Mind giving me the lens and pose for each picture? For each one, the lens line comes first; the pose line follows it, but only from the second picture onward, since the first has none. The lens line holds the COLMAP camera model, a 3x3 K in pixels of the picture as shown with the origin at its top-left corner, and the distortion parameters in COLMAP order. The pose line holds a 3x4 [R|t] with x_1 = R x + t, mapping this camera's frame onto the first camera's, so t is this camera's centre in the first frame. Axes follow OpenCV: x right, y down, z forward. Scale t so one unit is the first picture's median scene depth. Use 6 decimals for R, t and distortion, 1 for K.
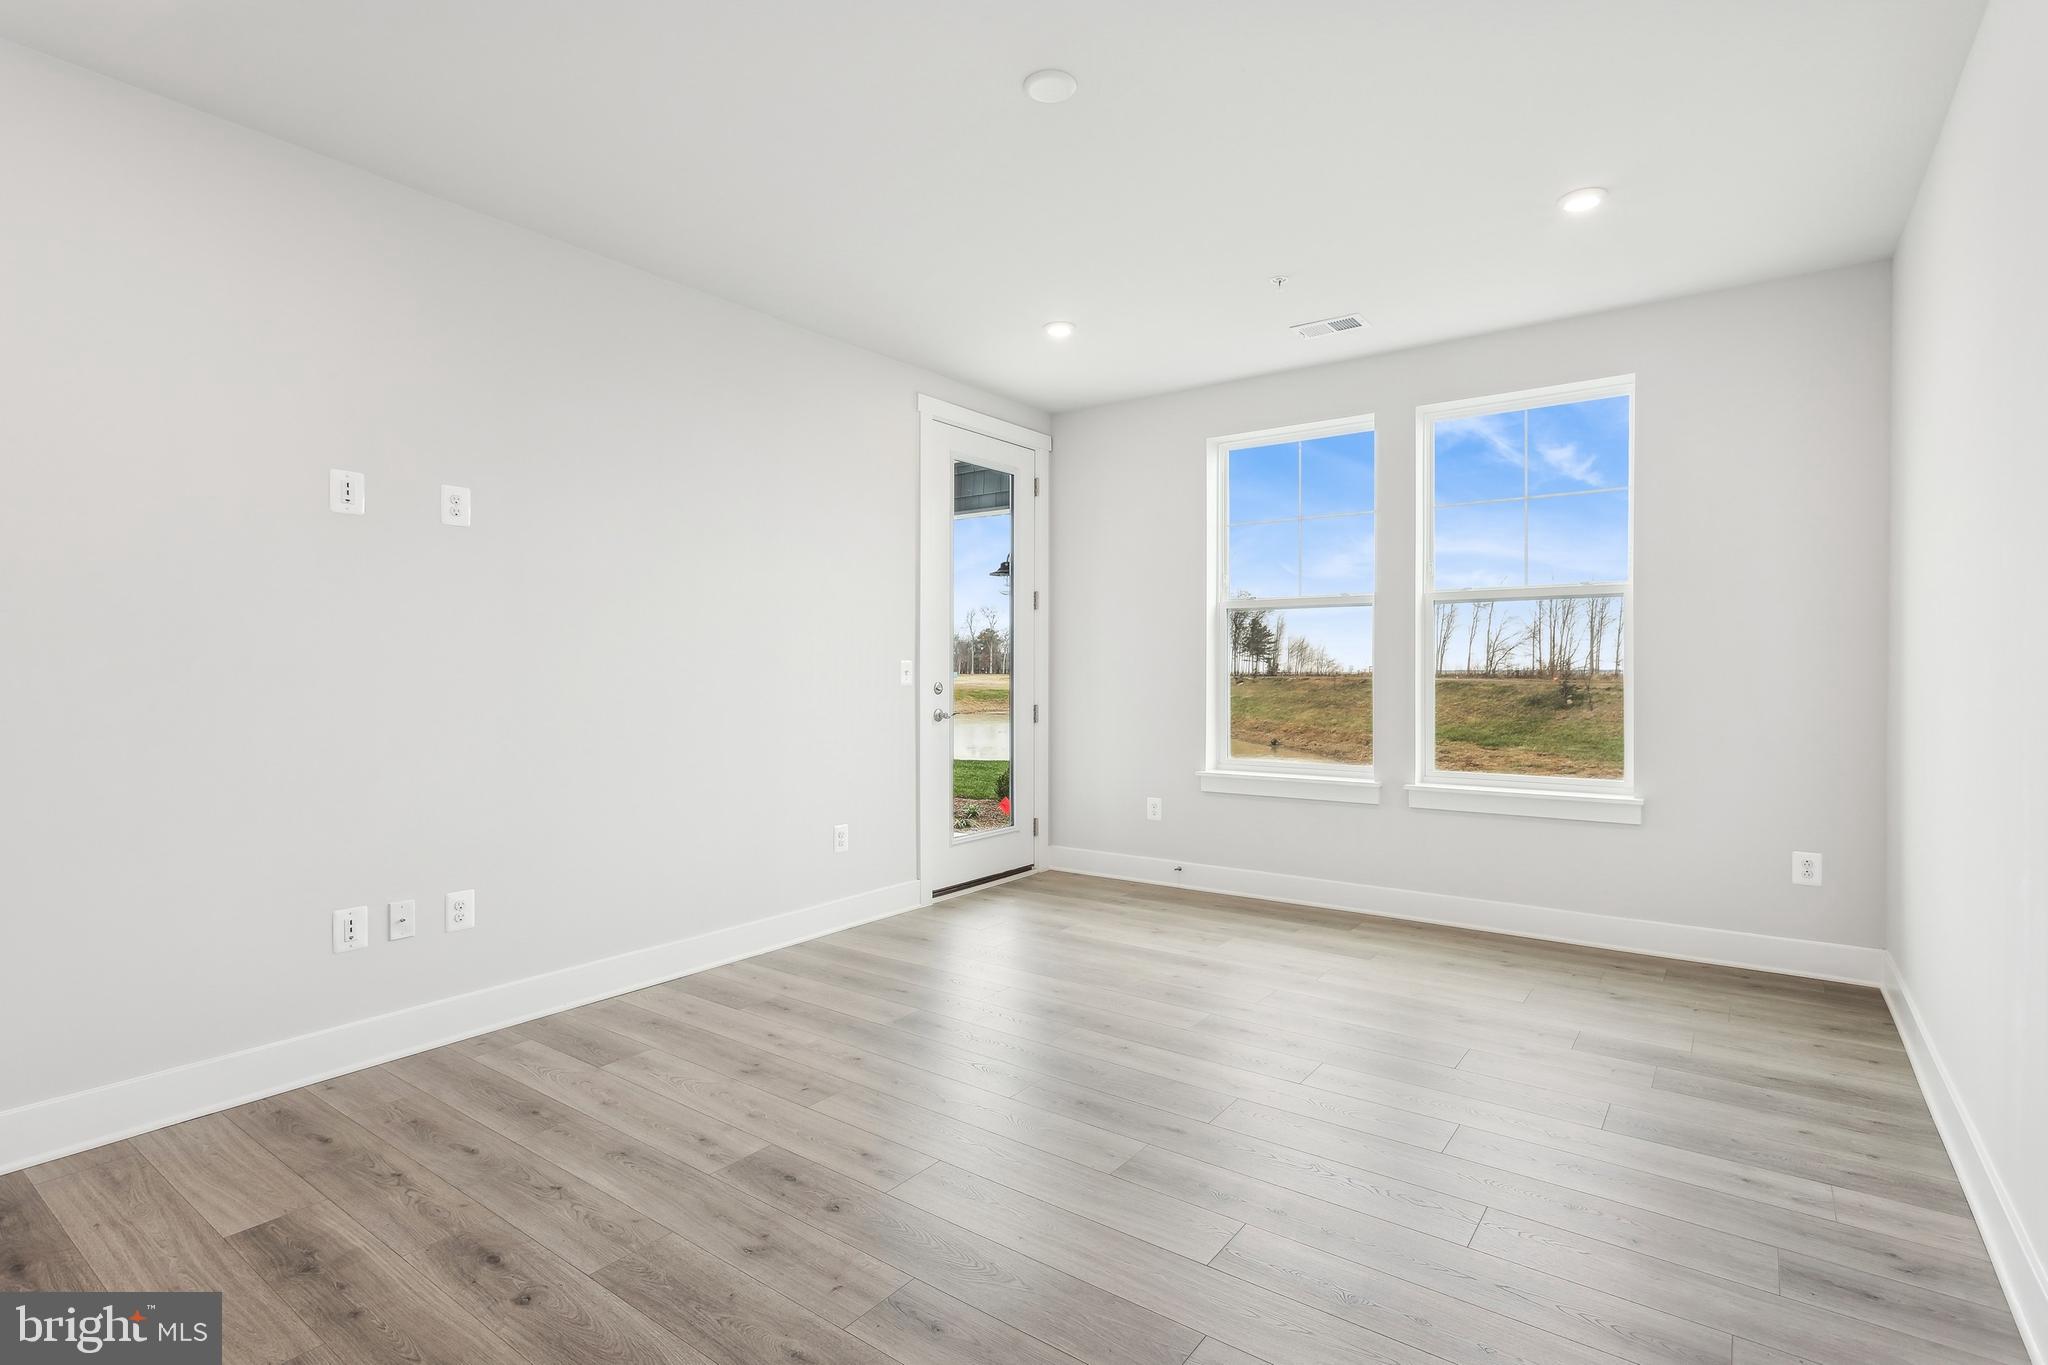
lens RADIAL K [[991.4, 0, 1024.2], [0, 991.4, 667.0], [0, 0, 1]] dist [0.002341, 0.000736]
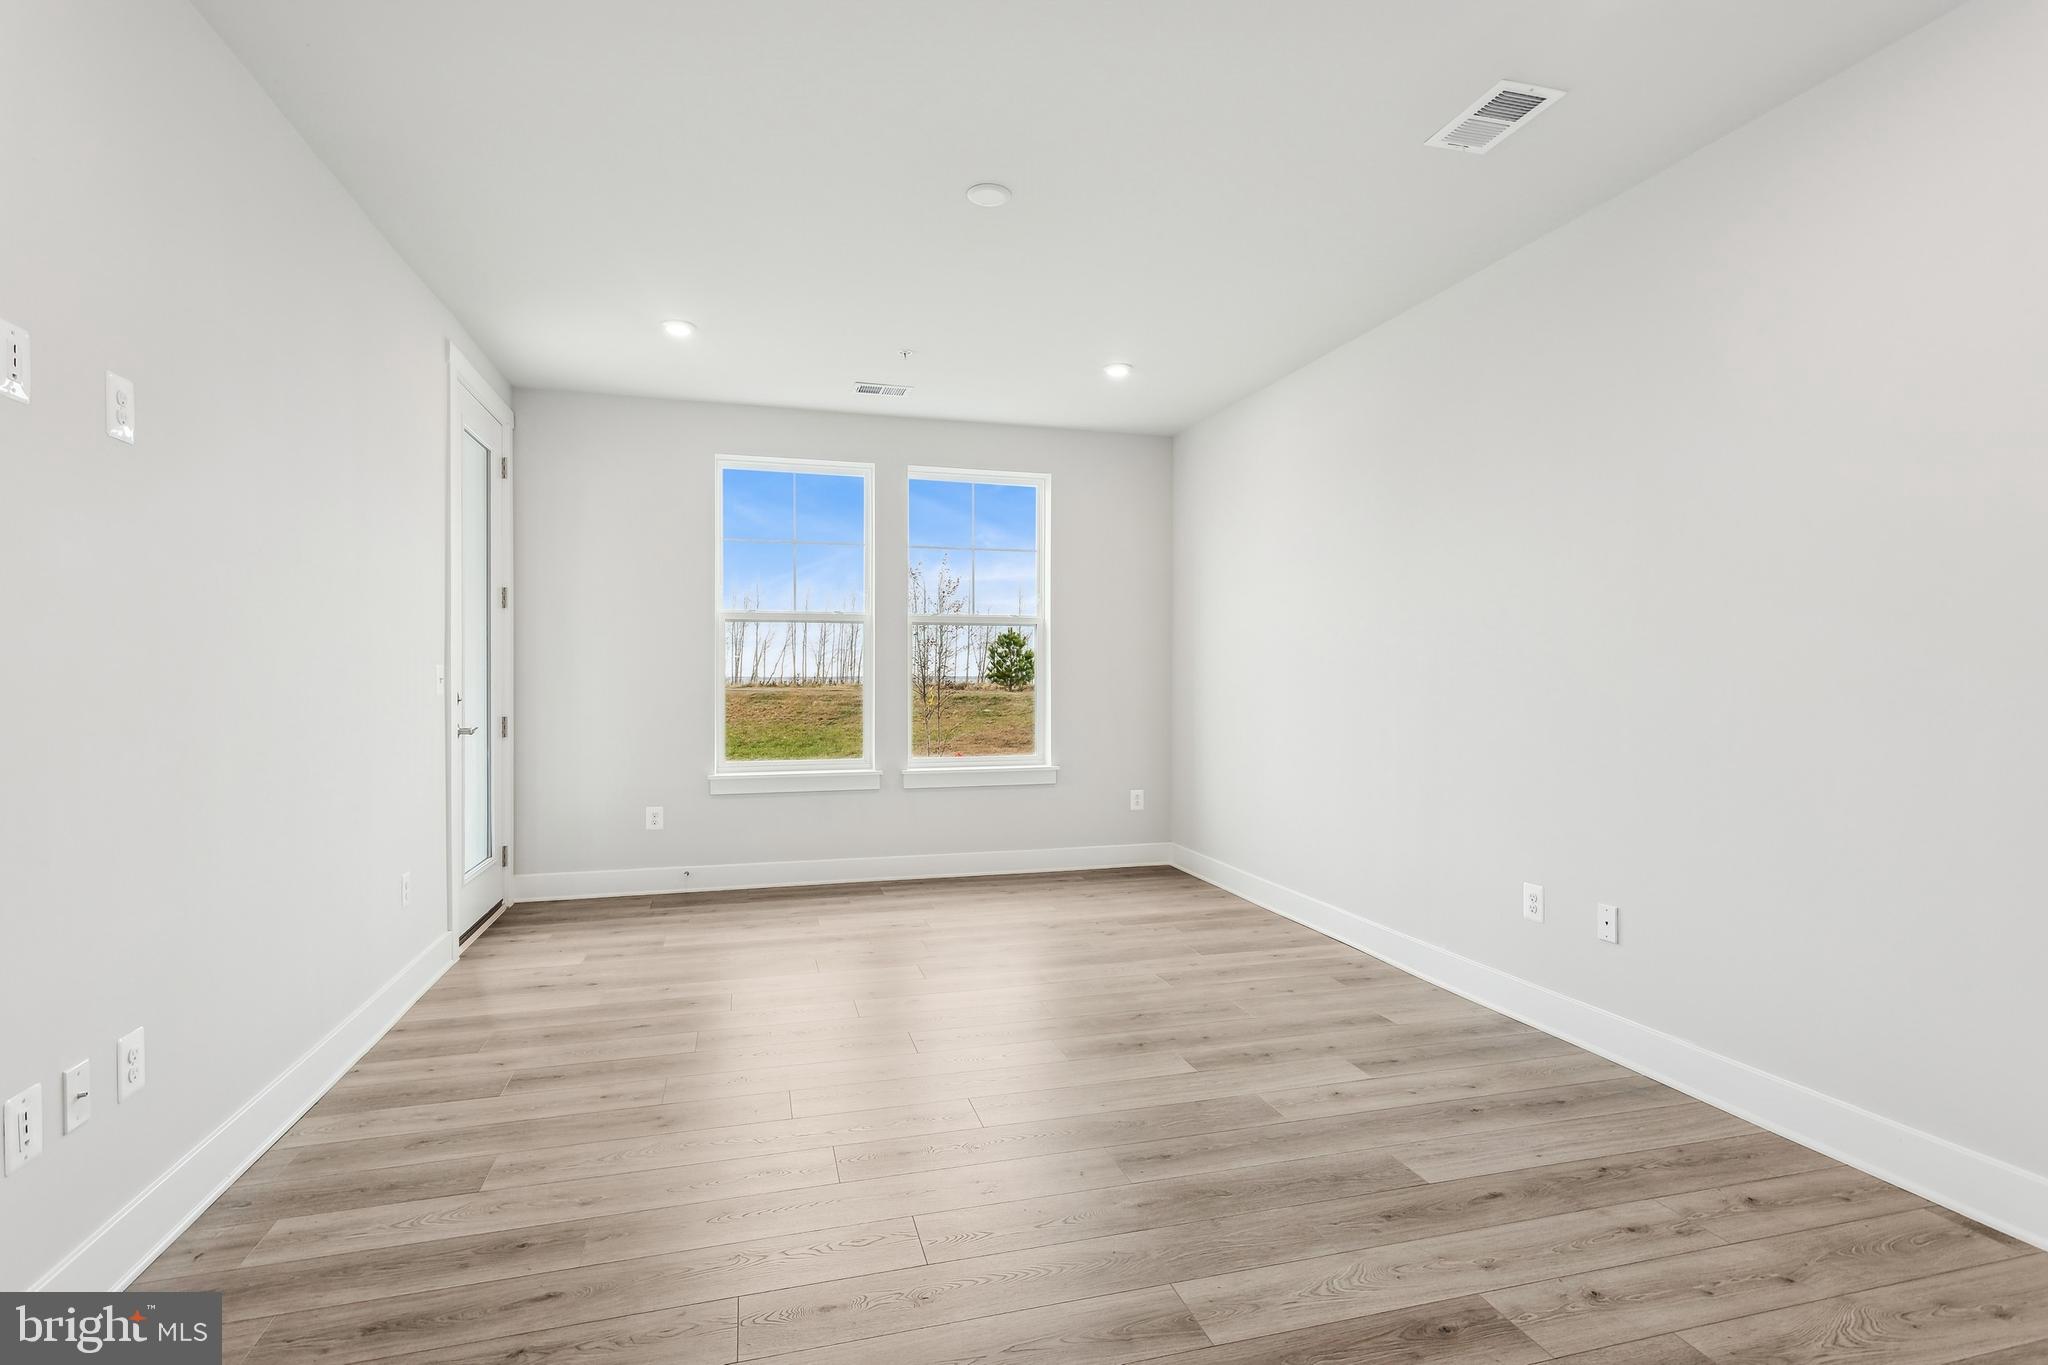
lens RADIAL K [[993.0, 0, 1031.2], [0, 993.0, 679.0], [0, 0, 1]] dist [0.001372, 0.000639]
pose [[0.606272, 0.000740, 0.795257, -0.629503], [-0.003737, 0.999991, 0.001919, 0.001943], [-0.795249, -0.004135, 0.606269, 0.154579]]
